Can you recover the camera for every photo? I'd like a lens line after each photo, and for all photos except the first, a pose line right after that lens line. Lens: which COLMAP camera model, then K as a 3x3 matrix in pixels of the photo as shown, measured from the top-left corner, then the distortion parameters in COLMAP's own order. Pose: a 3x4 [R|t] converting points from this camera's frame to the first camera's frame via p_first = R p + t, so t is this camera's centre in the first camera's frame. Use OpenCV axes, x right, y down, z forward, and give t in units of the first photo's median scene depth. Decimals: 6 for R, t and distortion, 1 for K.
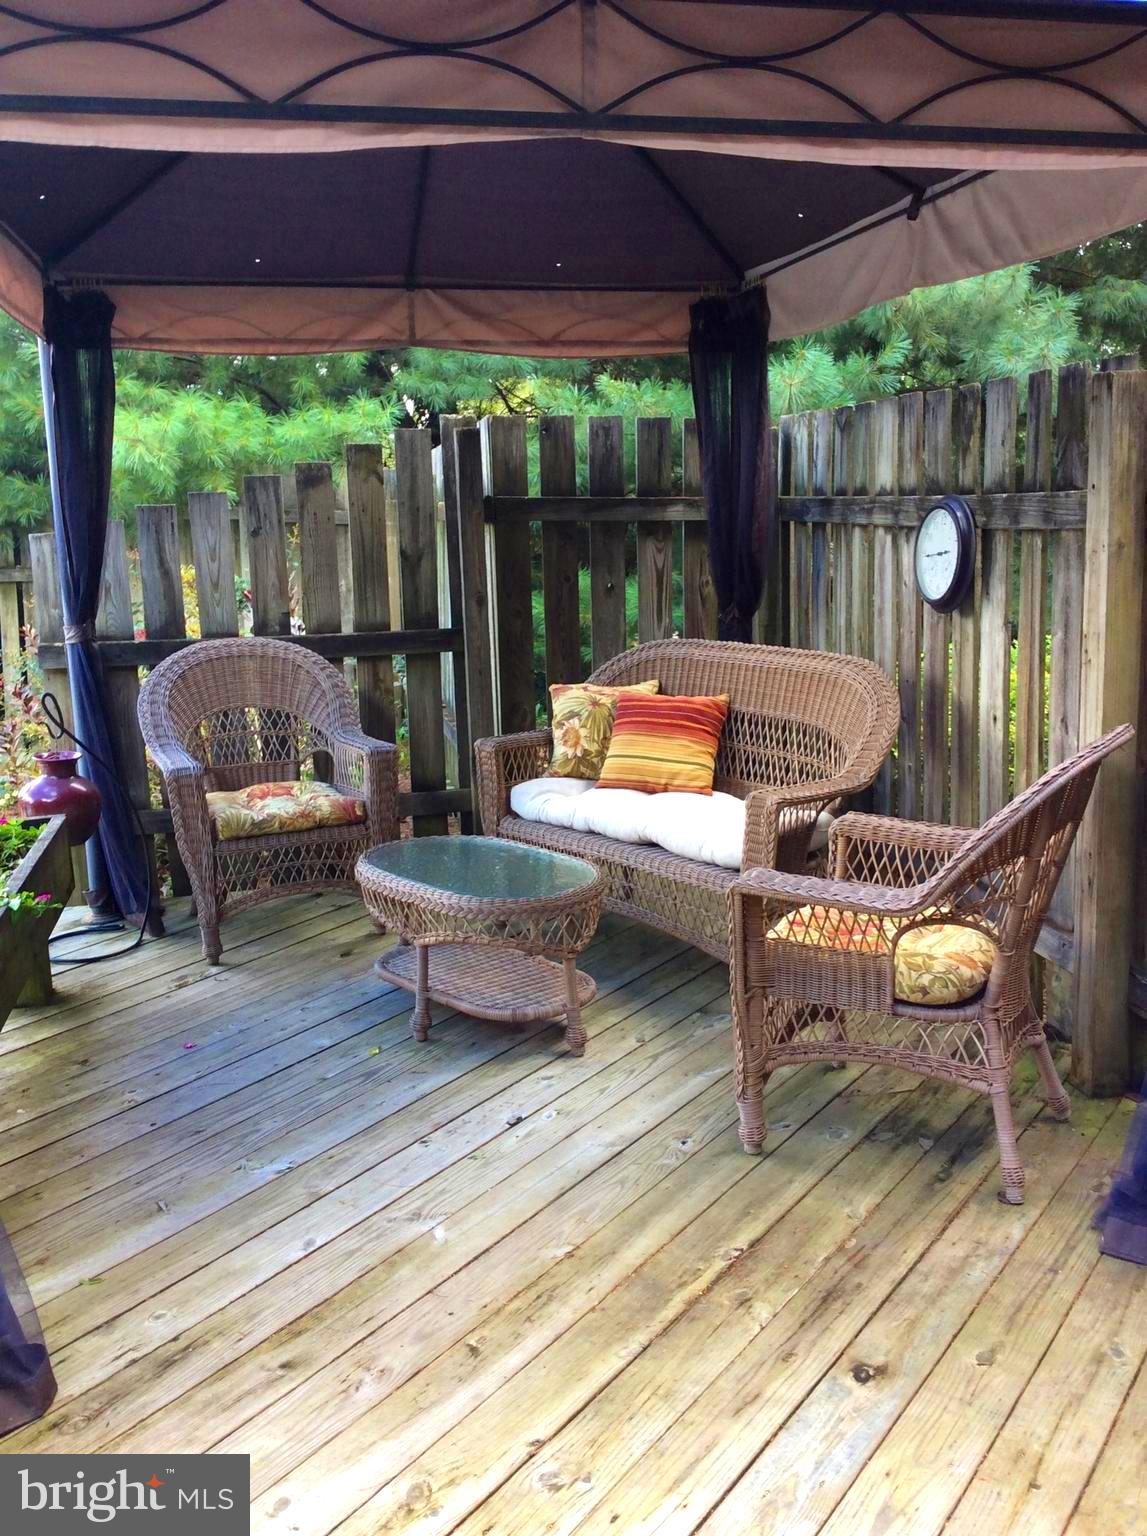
lens RADIAL K [[1395.7, 0, 573.5], [0, 1395.7, 768.0], [0, 0, 1]] dist [0.132217, -0.303110]
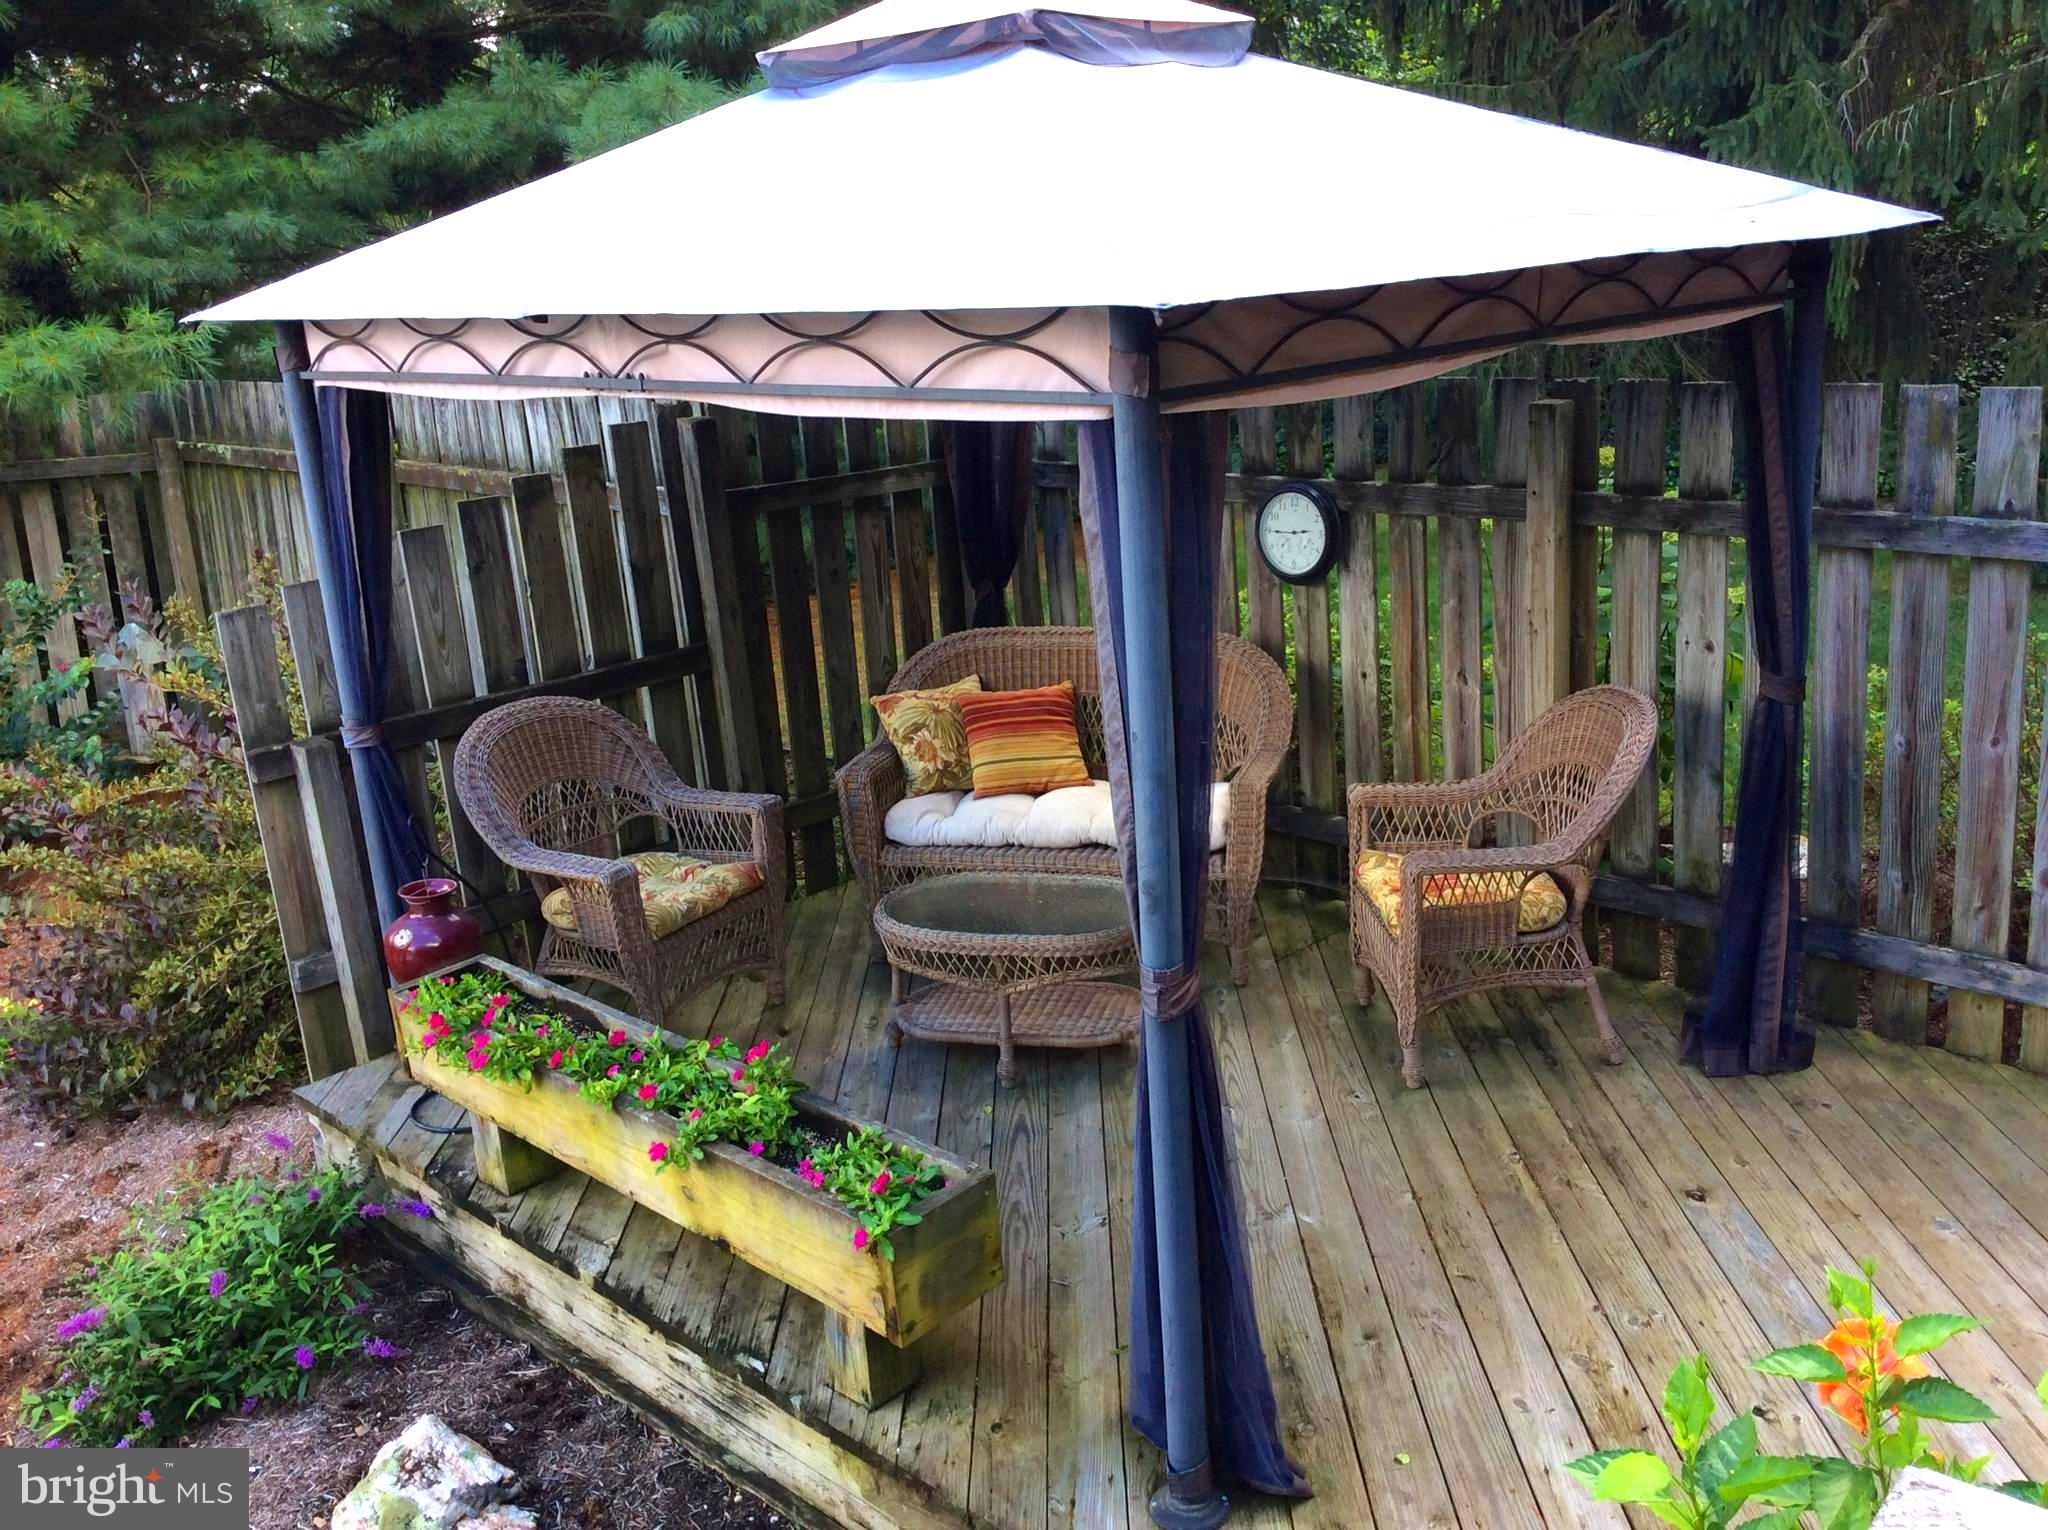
lens RADIAL K [[1847.9, 0, 1040.8], [0, 1847.9, 768.1], [0, 0, 1]] dist [0.122950, -0.257694]
pose [[0.830951, -0.183951, 0.525055, -0.620501], [0.146426, 0.982794, 0.112584, -0.145661], [-0.536731, -0.016670, 0.843589, -0.101114]]
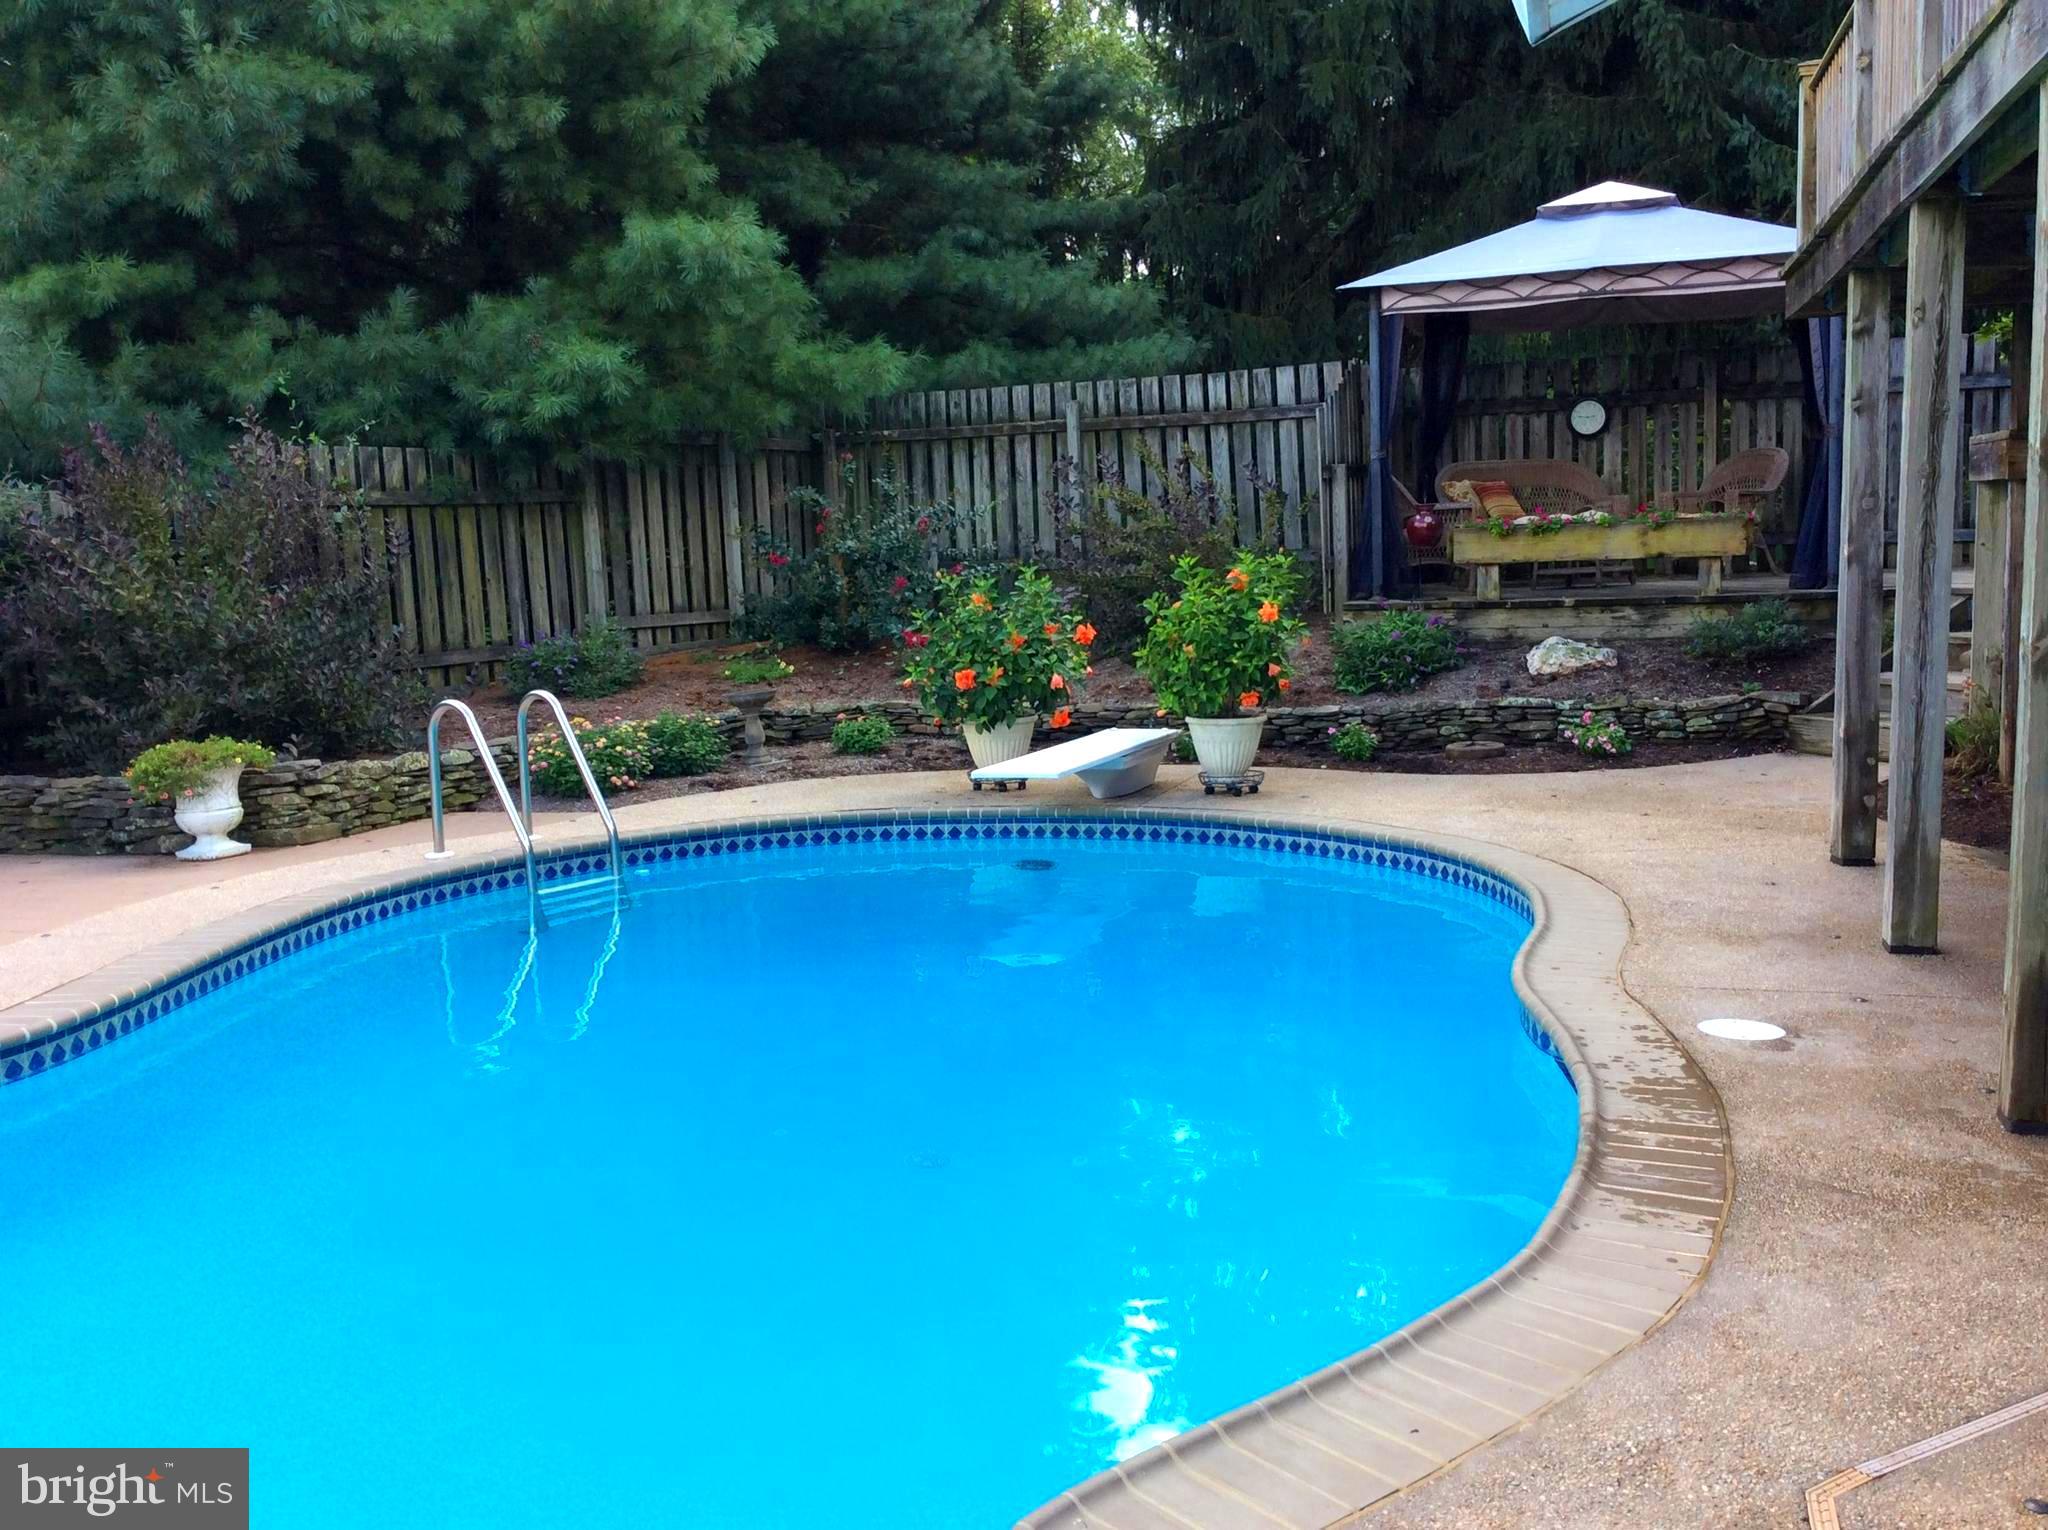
lens RADIAL K [[1860.9, 0, 1055.4], [0, 1860.9, 786.5], [0, 0, 1]] dist [0.132217, -0.303110]
pose [[0.539246, -0.136322, 0.831042, -3.025064], [0.185908, 0.981736, 0.040410, 0.185899], [-0.821372, 0.132707, 0.554740, -0.055392]]
